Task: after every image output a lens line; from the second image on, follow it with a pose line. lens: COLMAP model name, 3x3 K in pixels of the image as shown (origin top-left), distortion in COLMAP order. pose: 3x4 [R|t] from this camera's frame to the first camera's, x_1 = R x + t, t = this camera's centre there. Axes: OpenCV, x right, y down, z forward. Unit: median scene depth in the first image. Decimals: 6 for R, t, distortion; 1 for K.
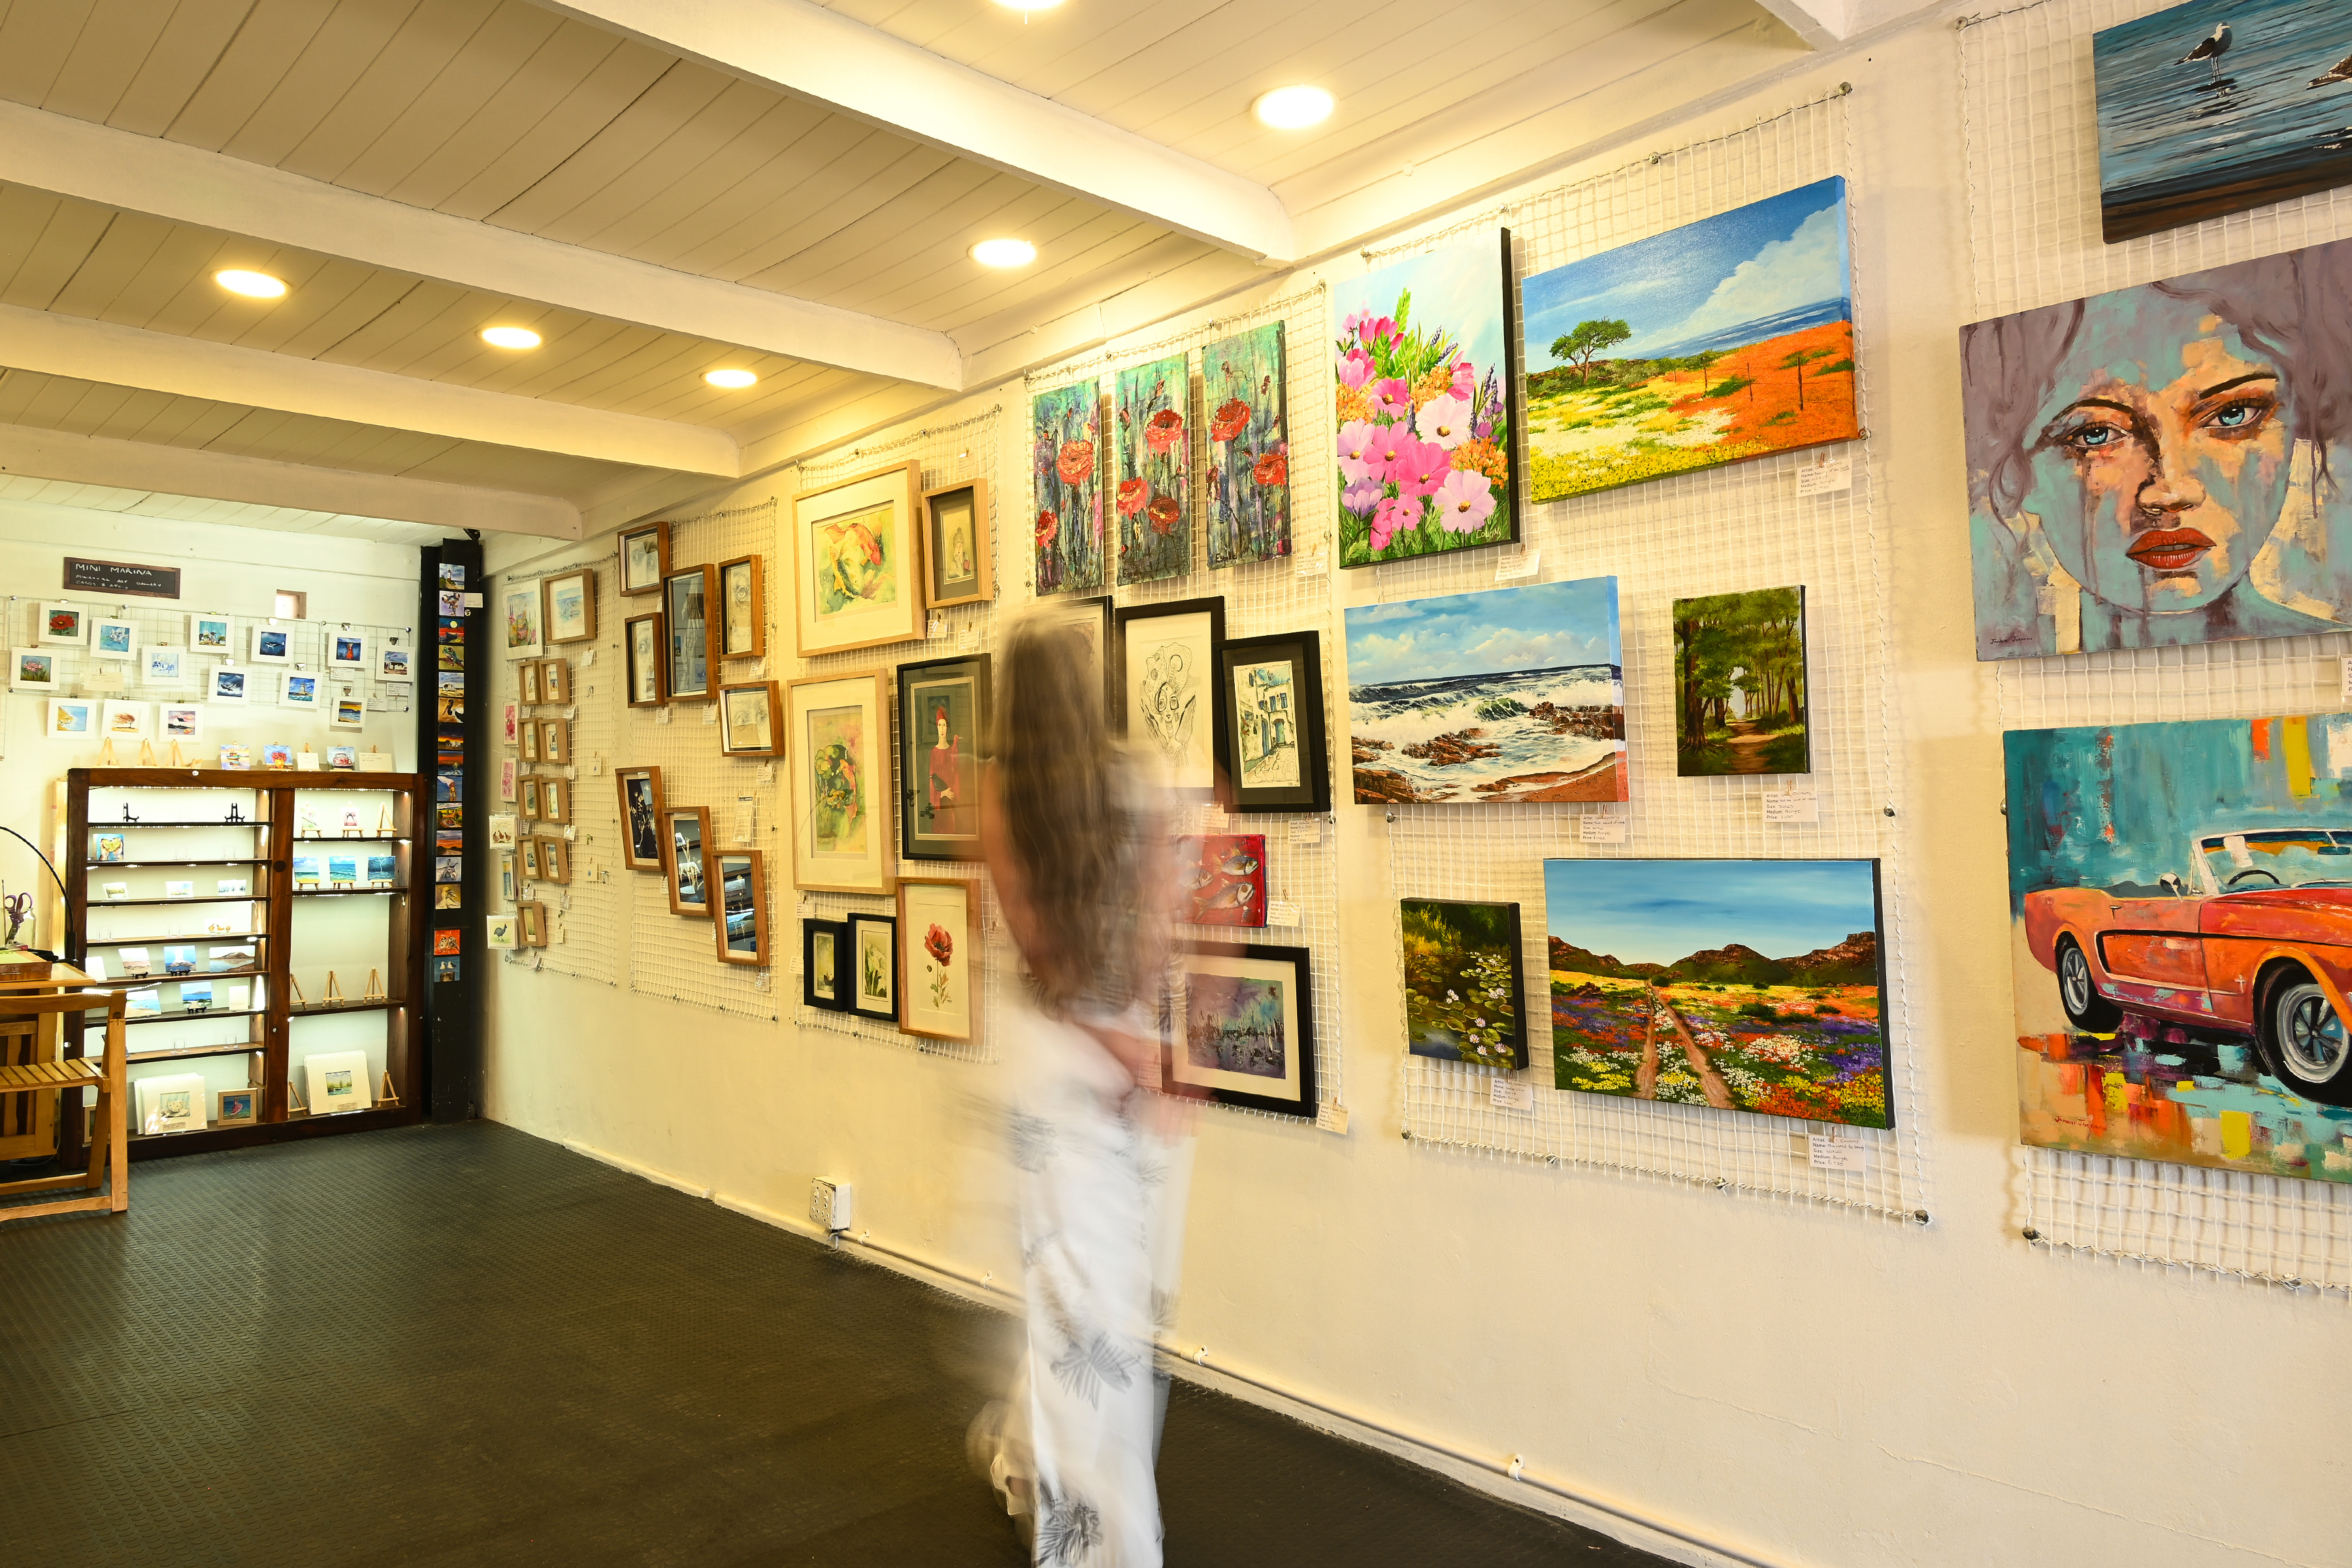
lens RADIAL K [[1610.5, 0, 1146.5], [0, 1610.5, 770.8], [0, 0, 1]] dist [-0.003778, -0.000808]
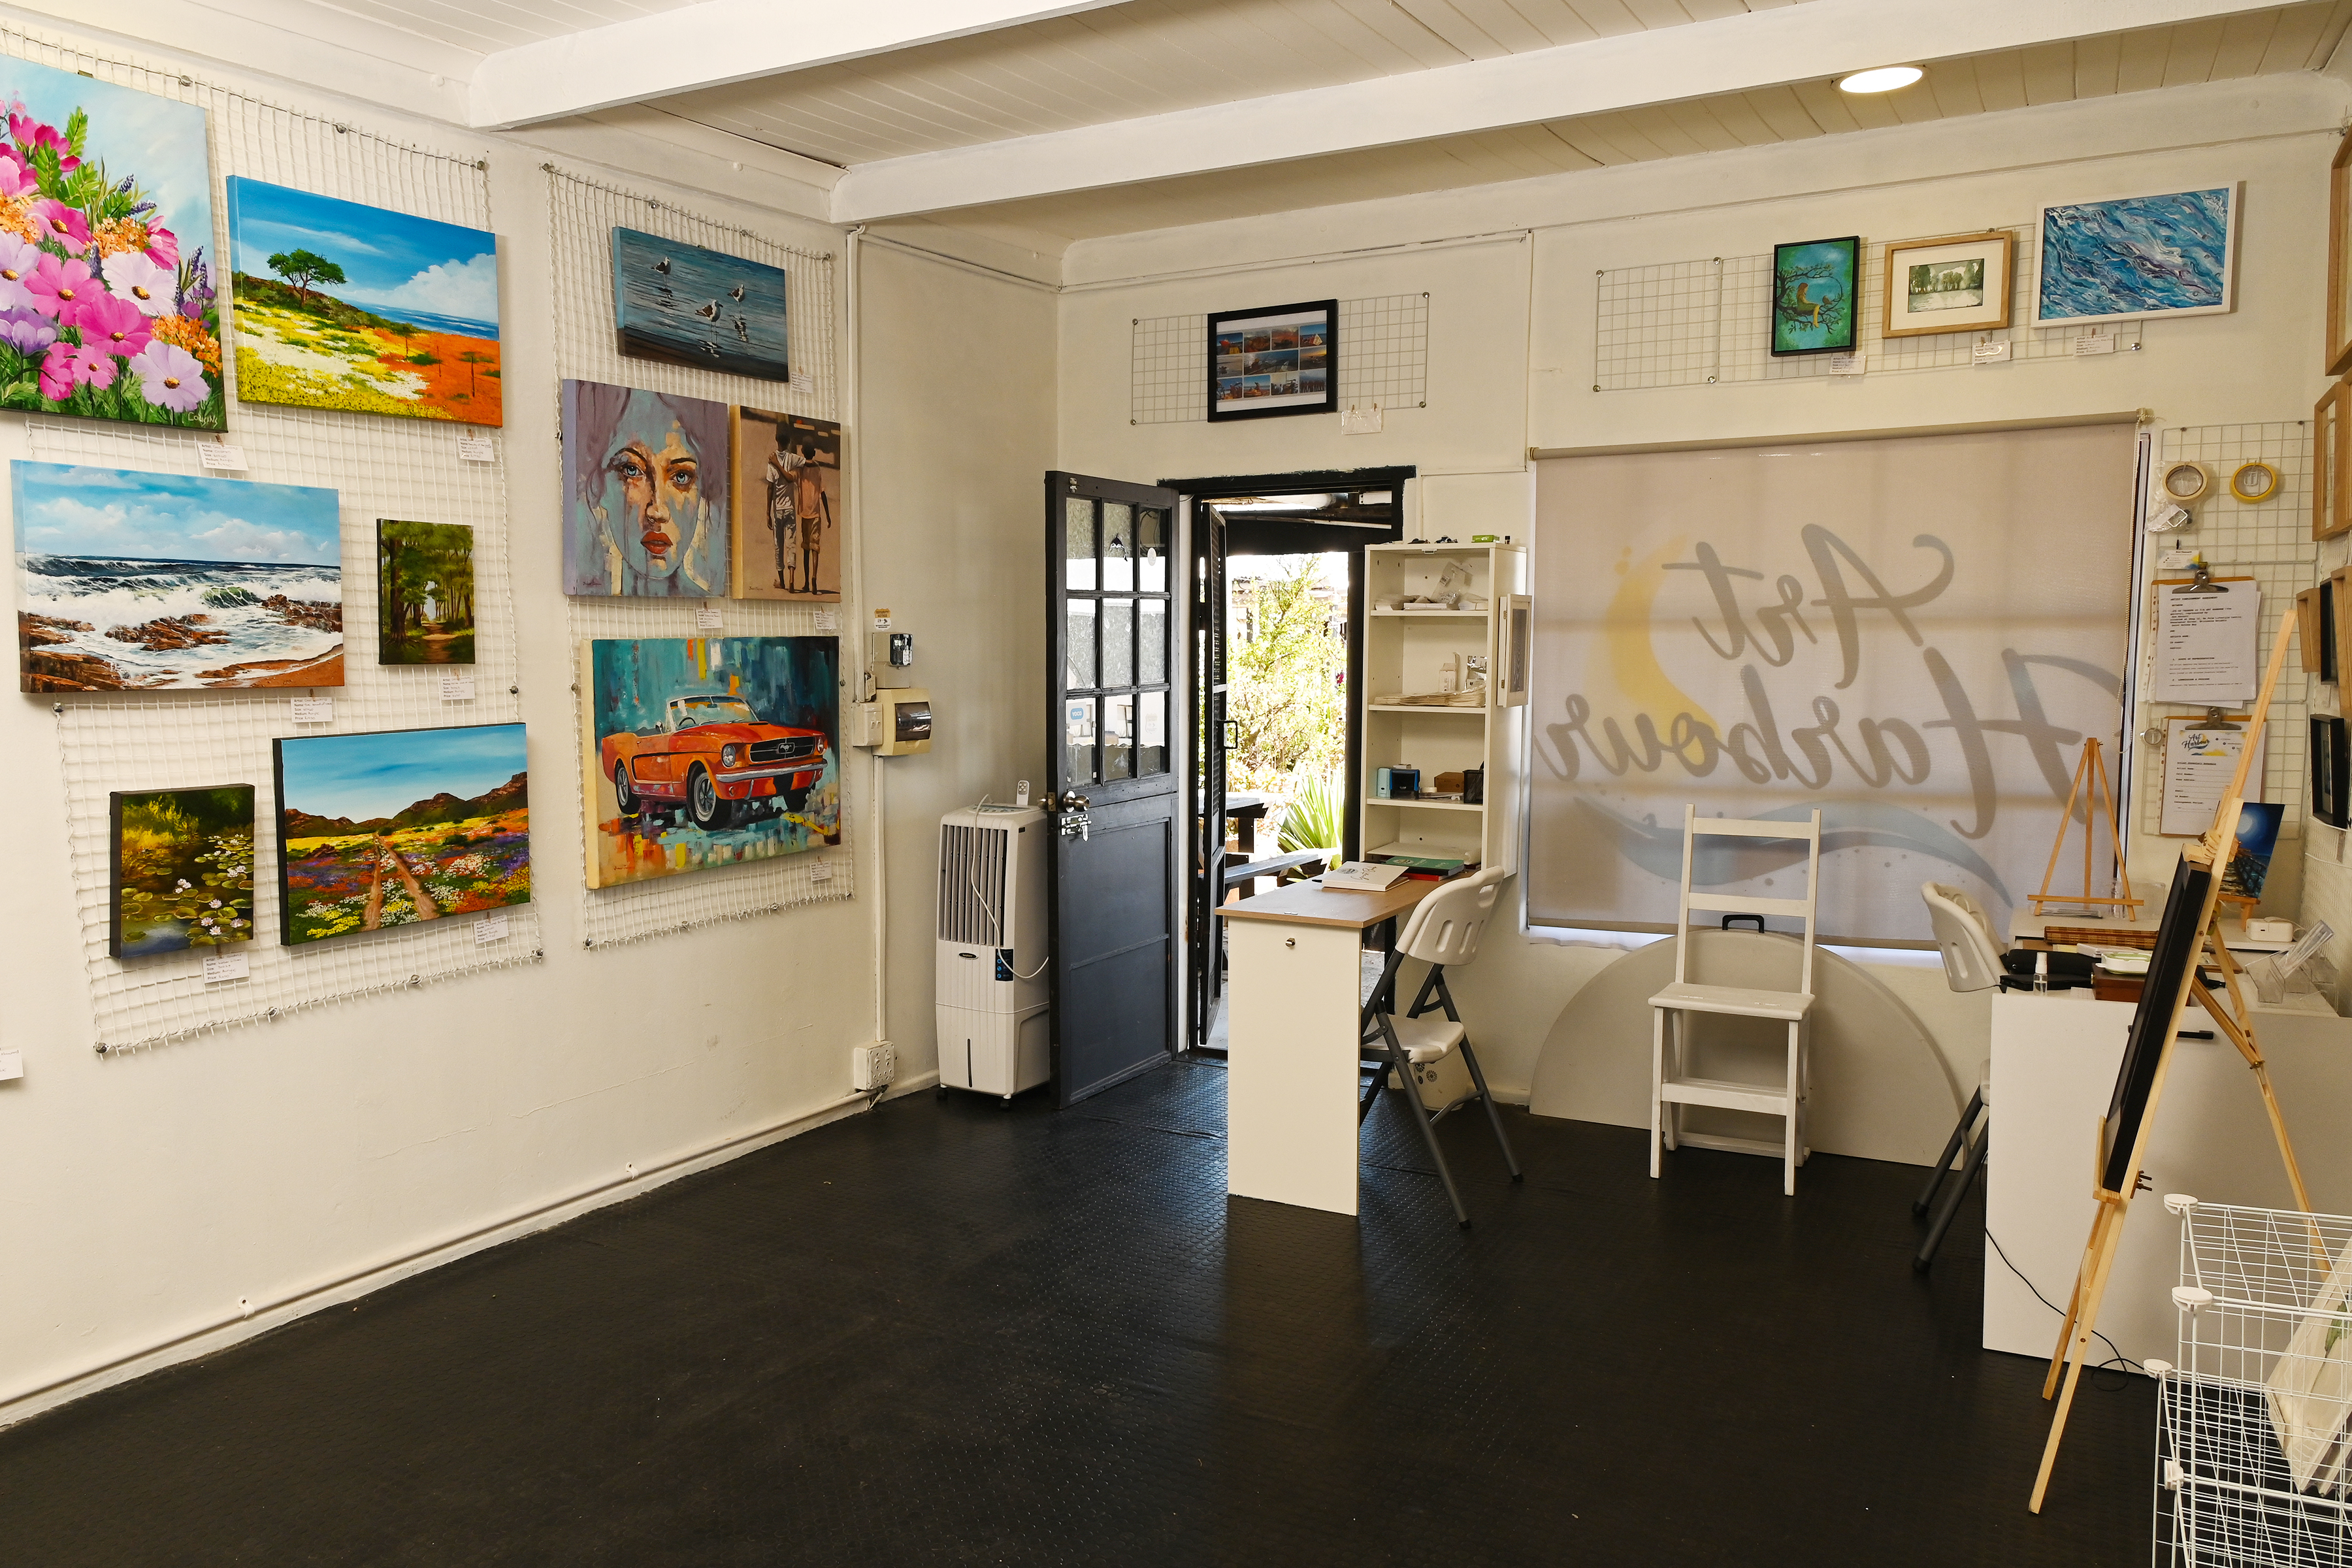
lens RADIAL K [[1599.4, 0, 1151.6], [0, 1599.4, 809.0], [0, 0, 1]] dist [-0.008920, 0.009273]
pose [[-0.301373, -0.092890, 0.948971, -0.913467], [-0.027850, 0.995676, 0.088617, -0.010164], [-0.953100, 0.000278, -0.302657, 0.726843]]
